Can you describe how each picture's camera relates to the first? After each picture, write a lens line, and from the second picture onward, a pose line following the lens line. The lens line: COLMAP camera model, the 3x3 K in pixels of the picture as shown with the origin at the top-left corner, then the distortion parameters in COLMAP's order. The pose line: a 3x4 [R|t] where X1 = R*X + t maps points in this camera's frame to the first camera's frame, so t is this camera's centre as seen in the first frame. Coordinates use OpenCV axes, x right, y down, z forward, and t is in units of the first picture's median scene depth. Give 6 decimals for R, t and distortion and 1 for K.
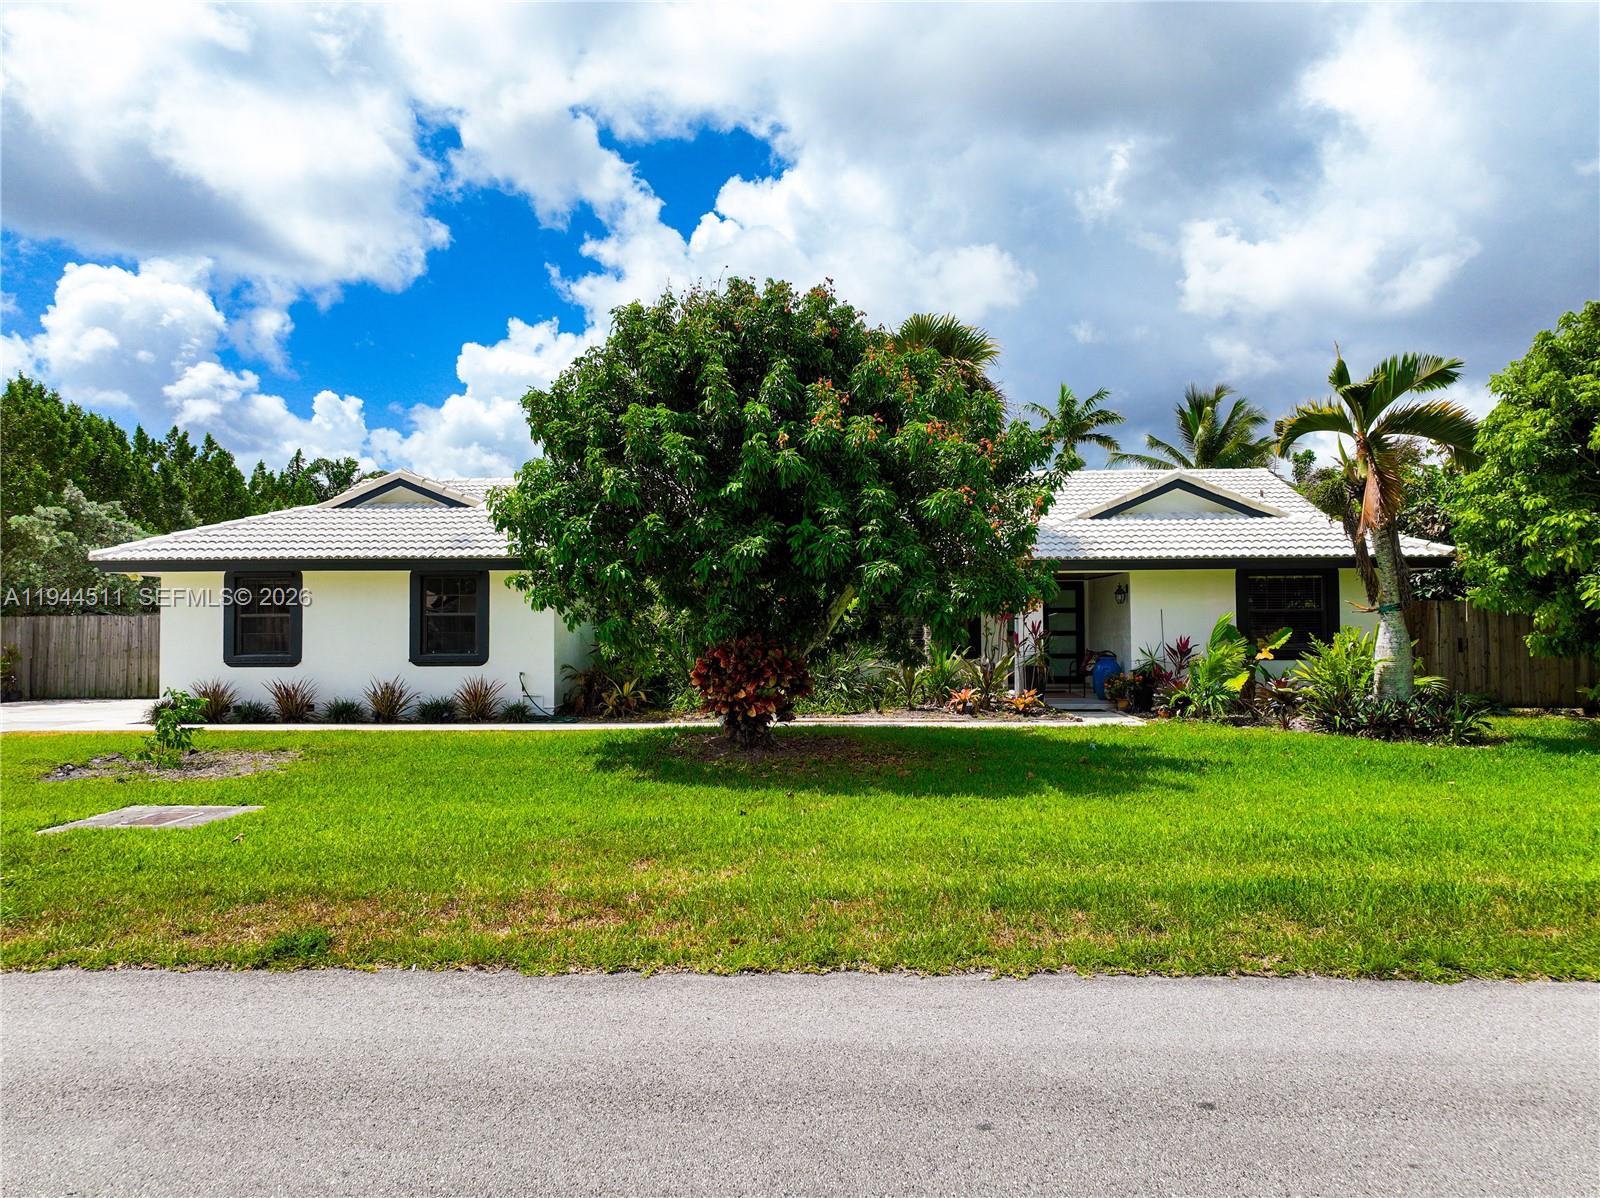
lens RADIAL K [[1121.8, 0, 798.8], [0, 1121.8, 605.0], [0, 0, 1]] dist [0.013111, 0.004879]
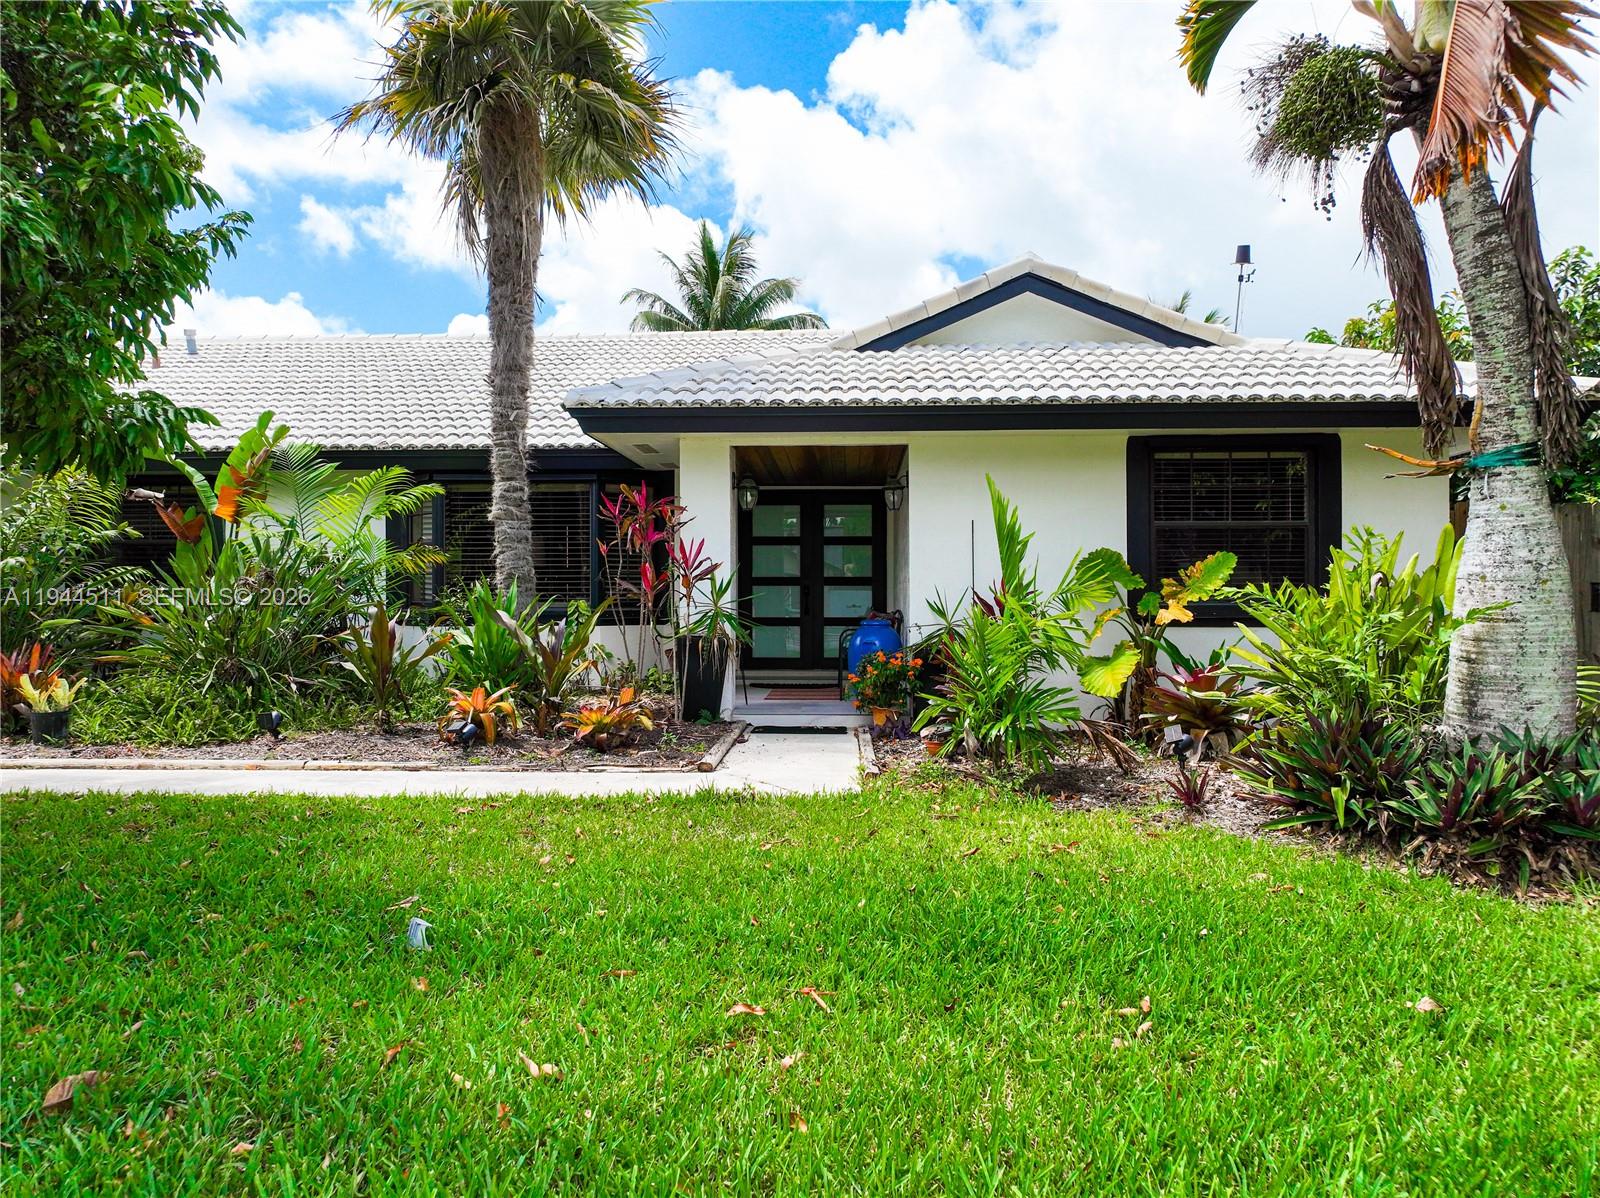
lens RADIAL K [[1121.8, 0, 798.6], [0, 1121.8, 594.4], [0, 0, 1]] dist [0.013111, 0.004879]
pose [[0.999942, 0.009169, 0.005584, 0.280710], [-0.009219, 0.999917, 0.008978, 0.036436], [-0.005501, -0.009029, 0.999944, 0.593564]]
